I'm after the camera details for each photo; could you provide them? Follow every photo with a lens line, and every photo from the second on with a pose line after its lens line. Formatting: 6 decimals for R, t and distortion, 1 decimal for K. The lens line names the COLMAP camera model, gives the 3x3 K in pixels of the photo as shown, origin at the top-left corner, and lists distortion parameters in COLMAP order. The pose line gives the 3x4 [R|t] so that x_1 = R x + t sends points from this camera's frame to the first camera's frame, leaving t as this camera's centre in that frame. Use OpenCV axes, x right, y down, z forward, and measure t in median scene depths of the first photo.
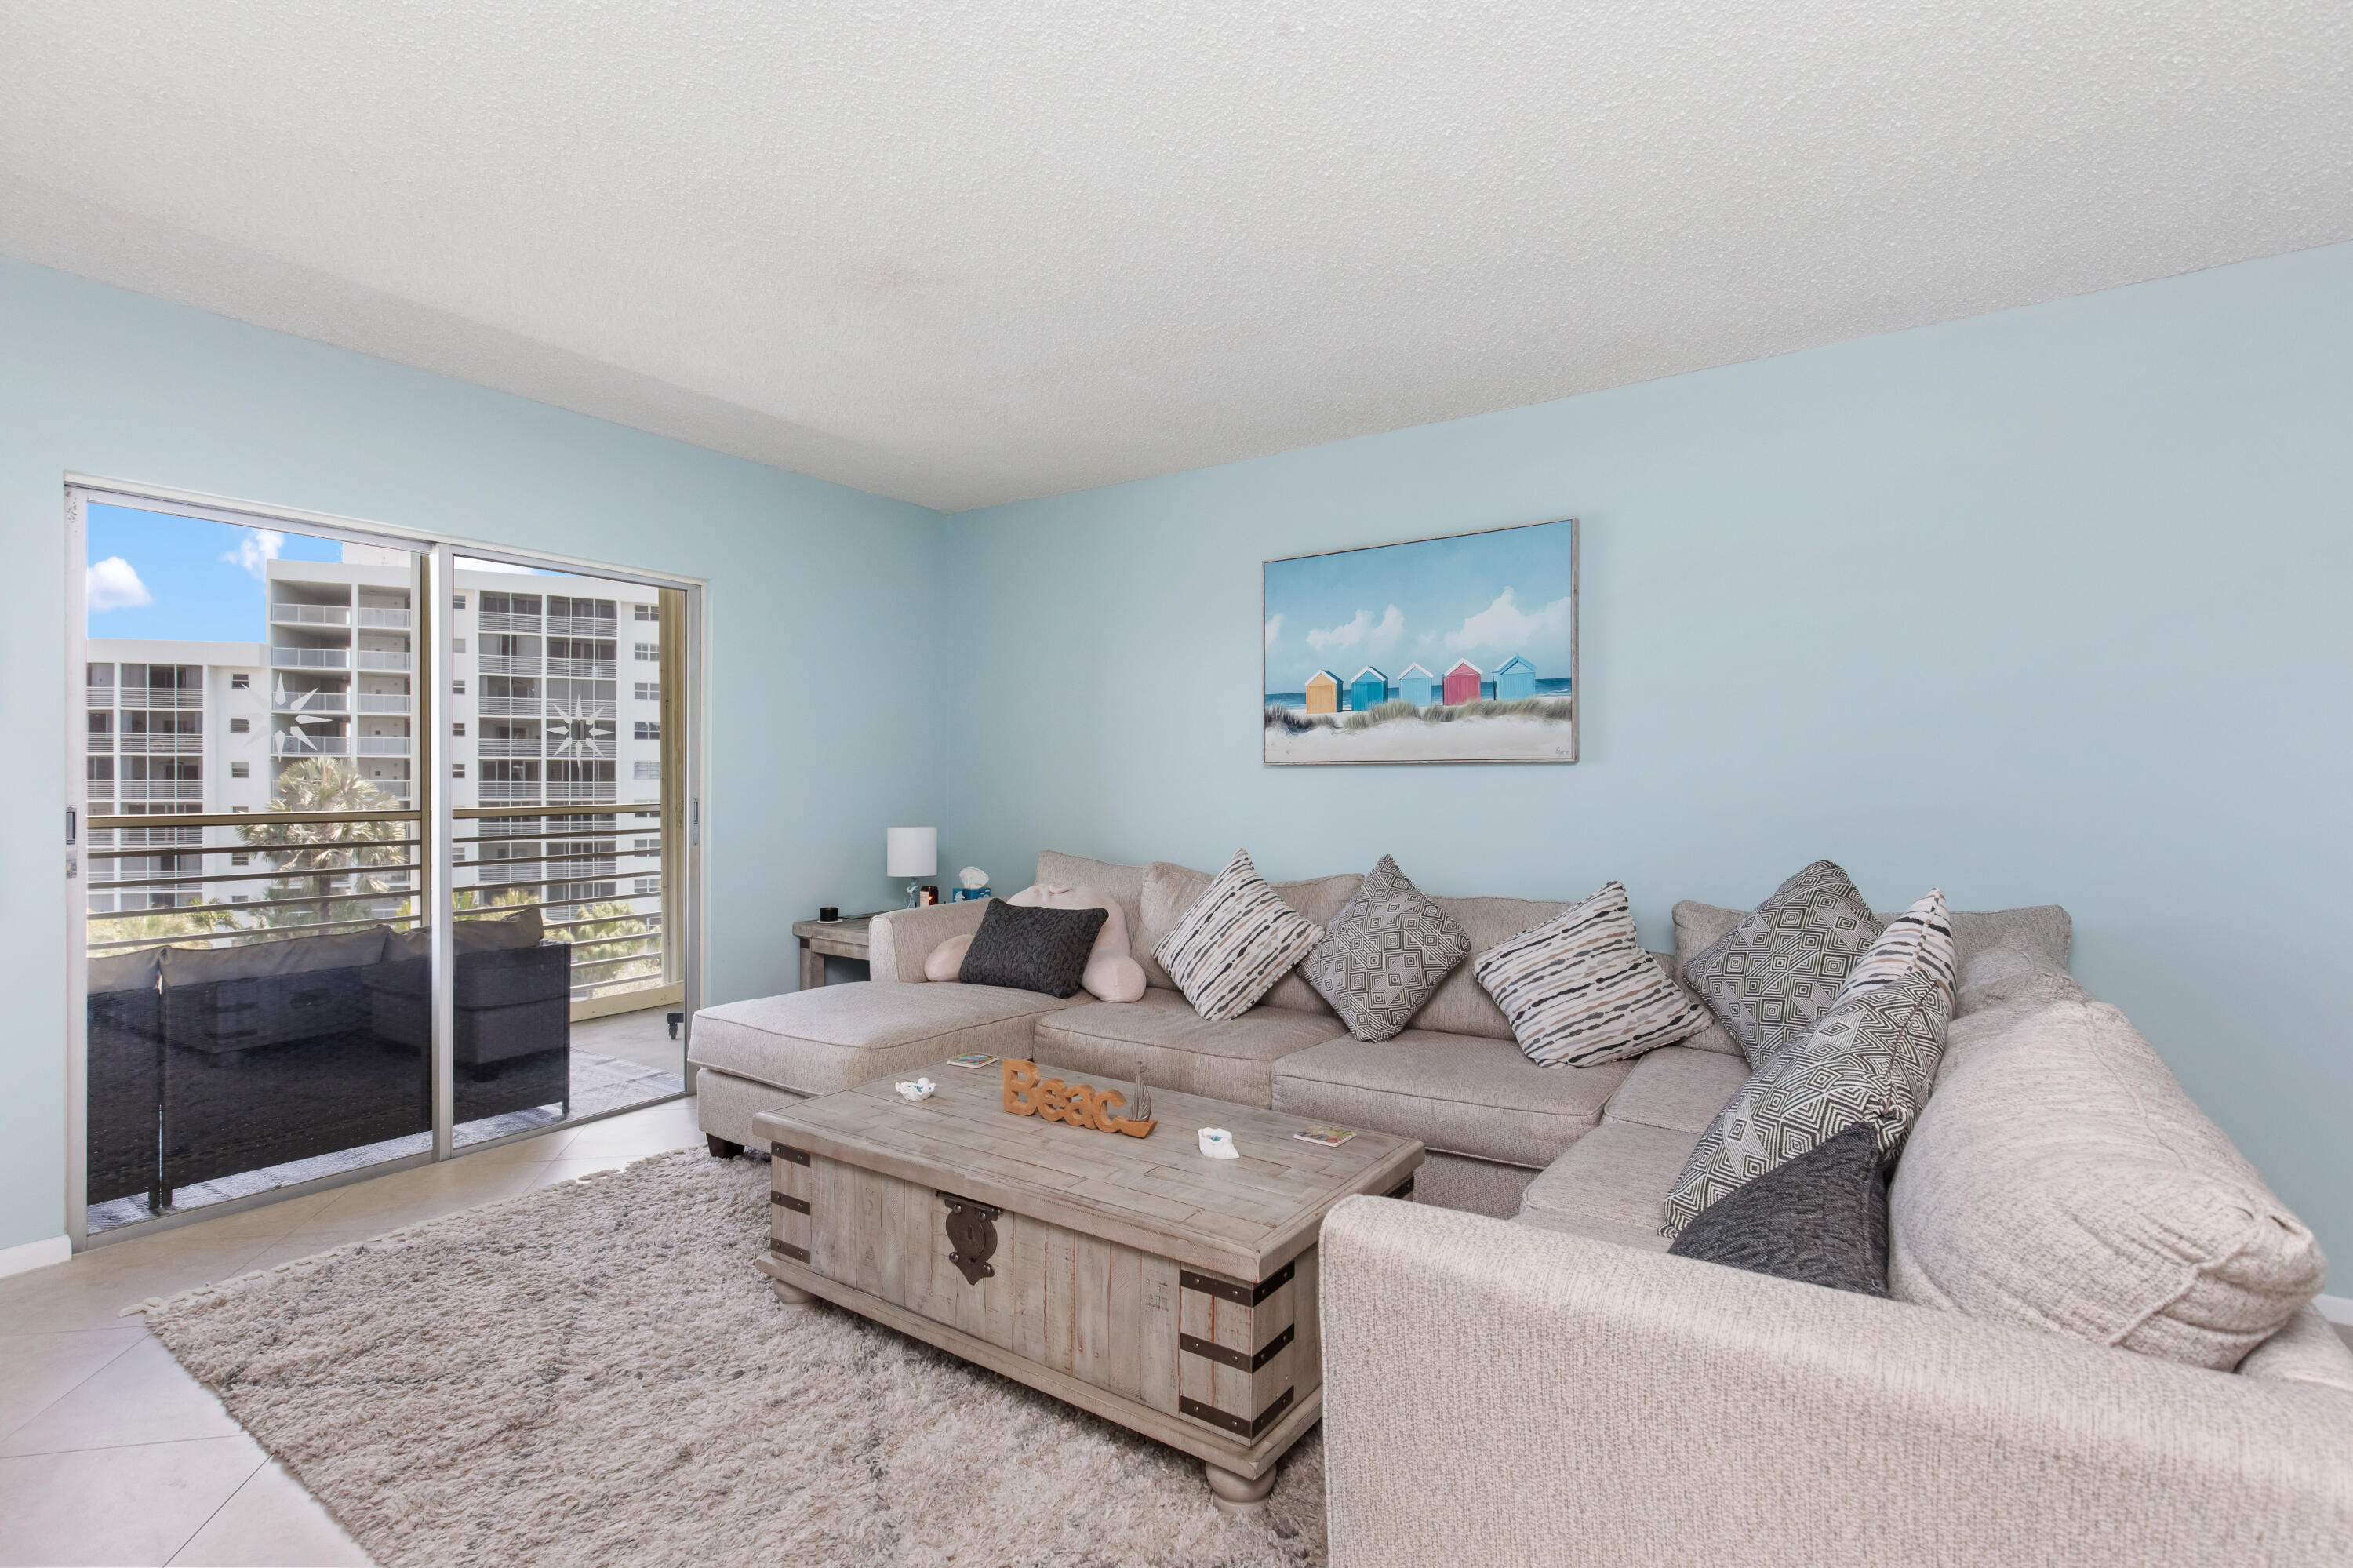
lens RADIAL K [[1137.0, 0, 1156.9], [0, 1137.0, 778.3], [0, 0, 1]] dist [0.005013, -0.000503]
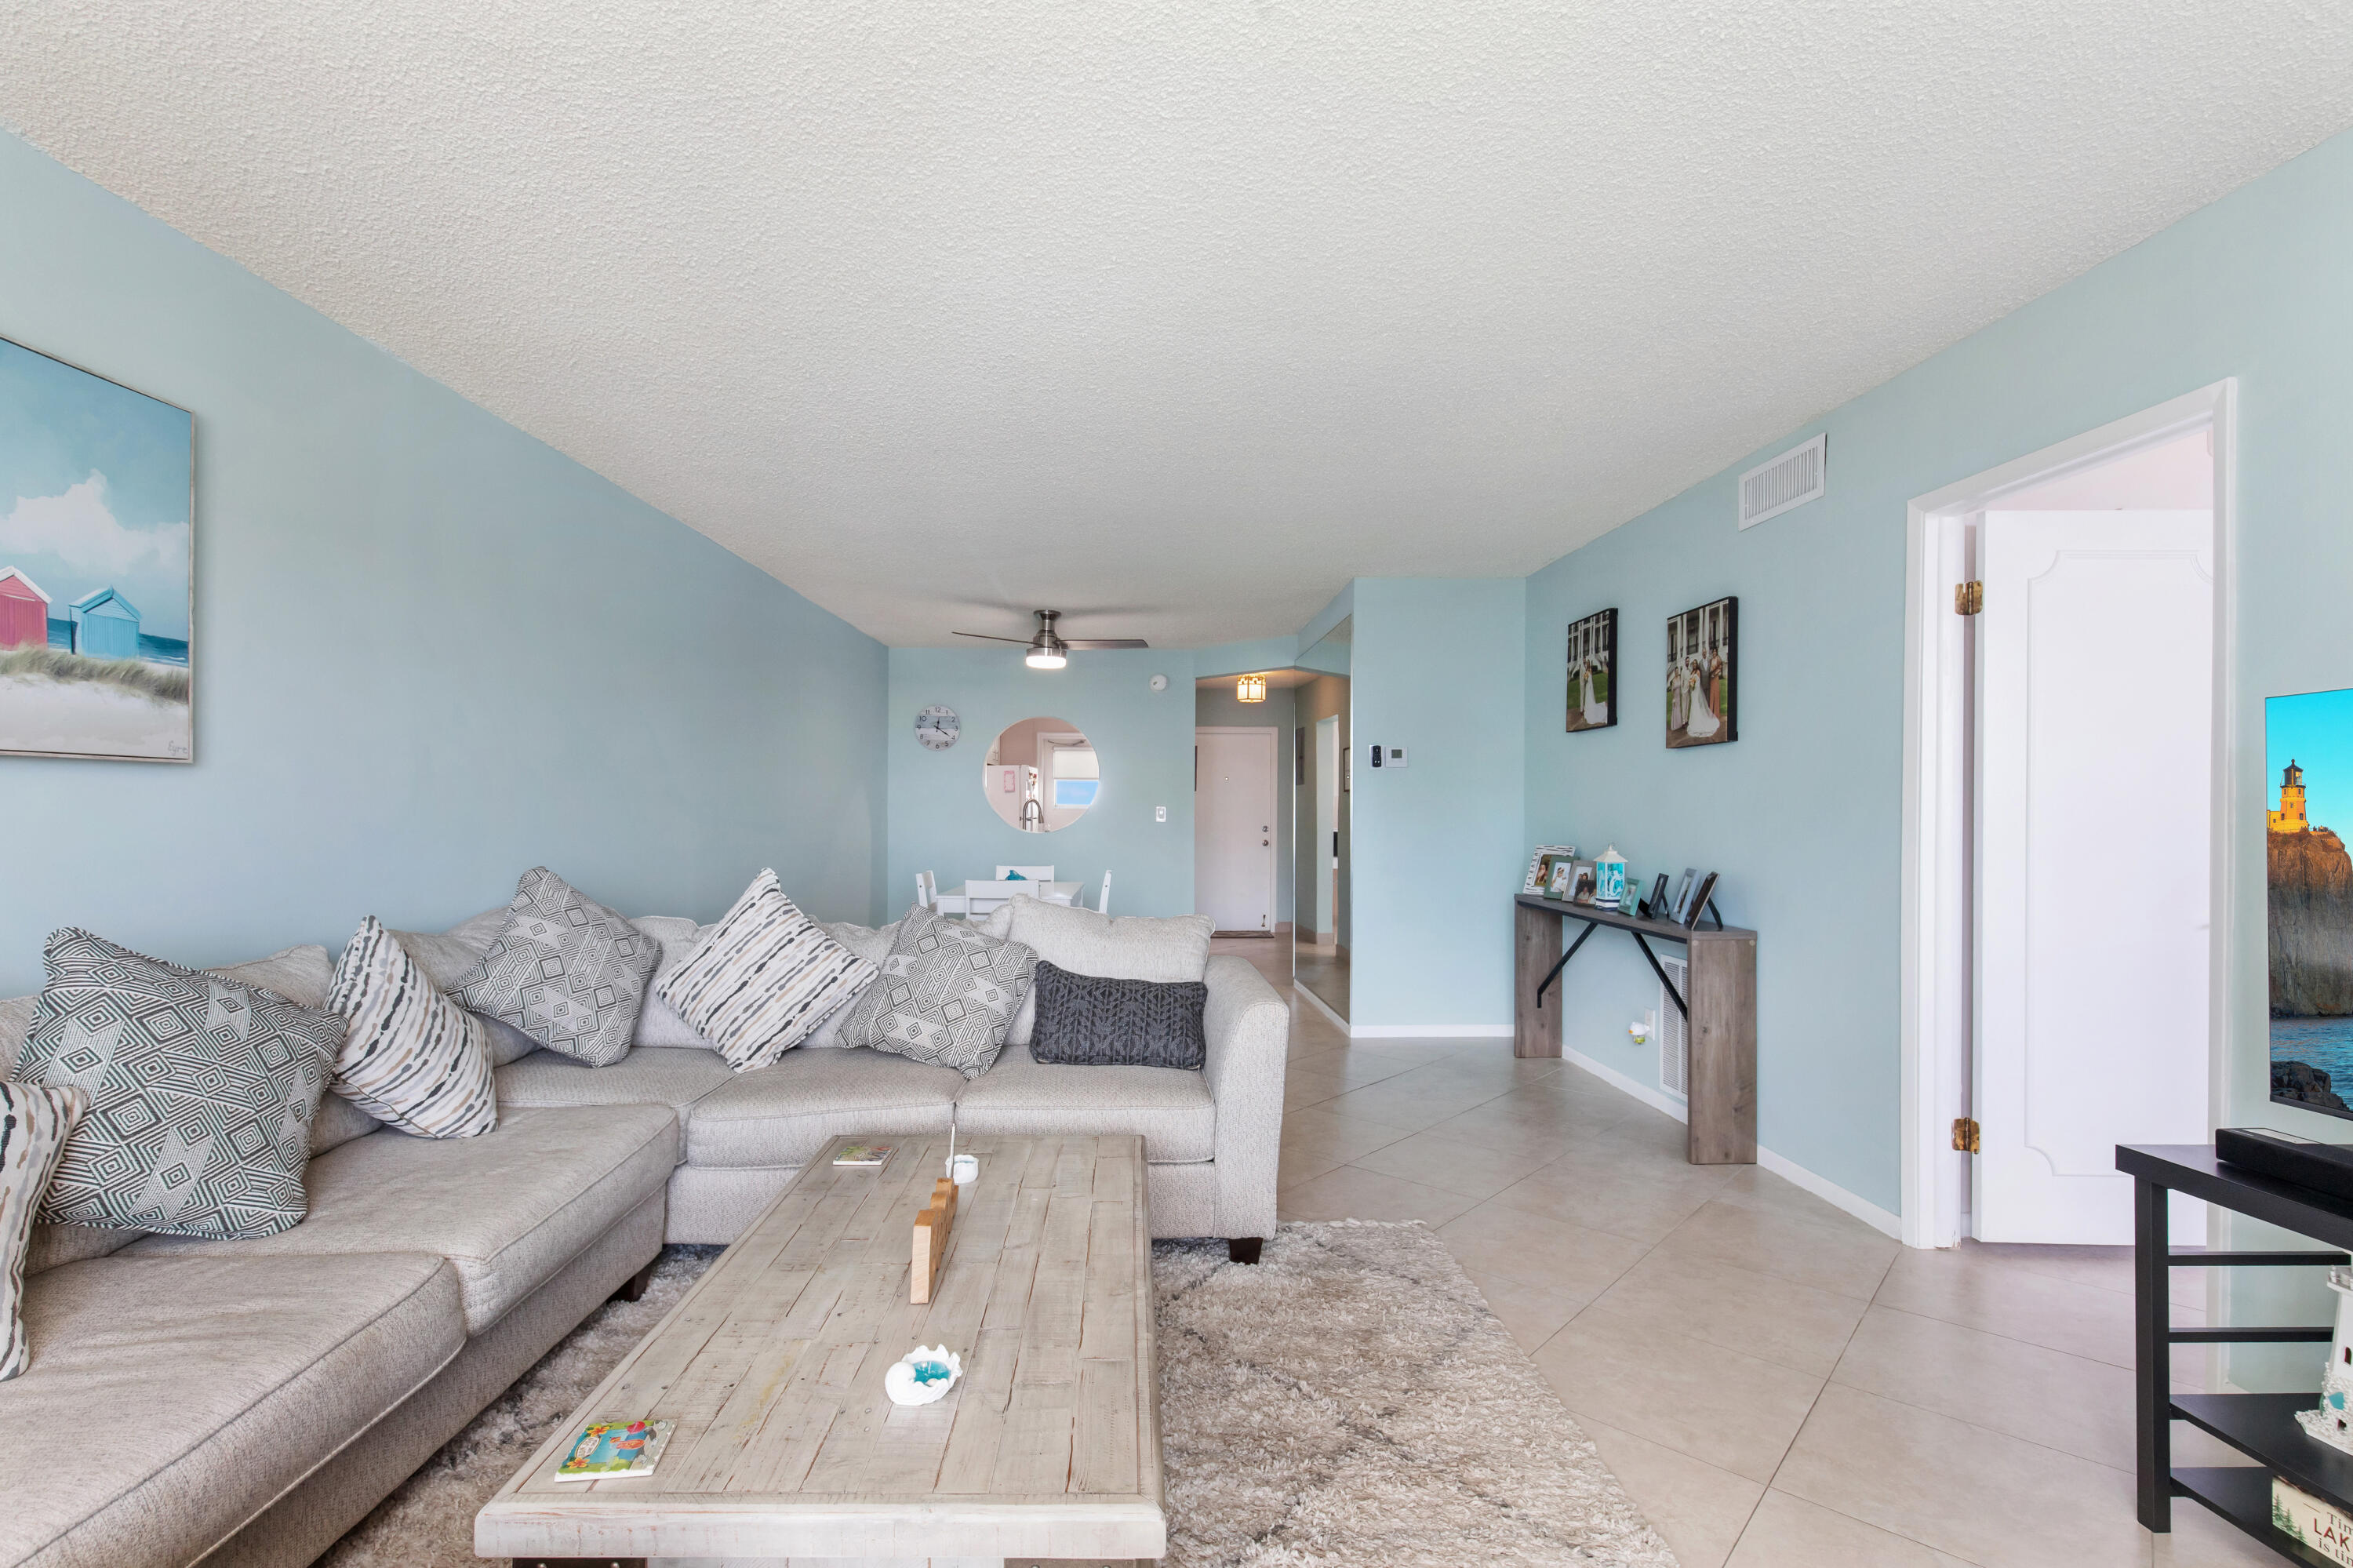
lens RADIAL K [[1090.6, 0, 1159.3], [0, 1090.6, 795.6], [0, 0, 1]] dist [0.020372, -0.001392]
pose [[-0.596393, 0.004031, 0.802682, -0.507848], [-0.008747, 0.999895, -0.011520, 0.006772], [-0.802645, -0.013891, -0.596295, 0.903634]]
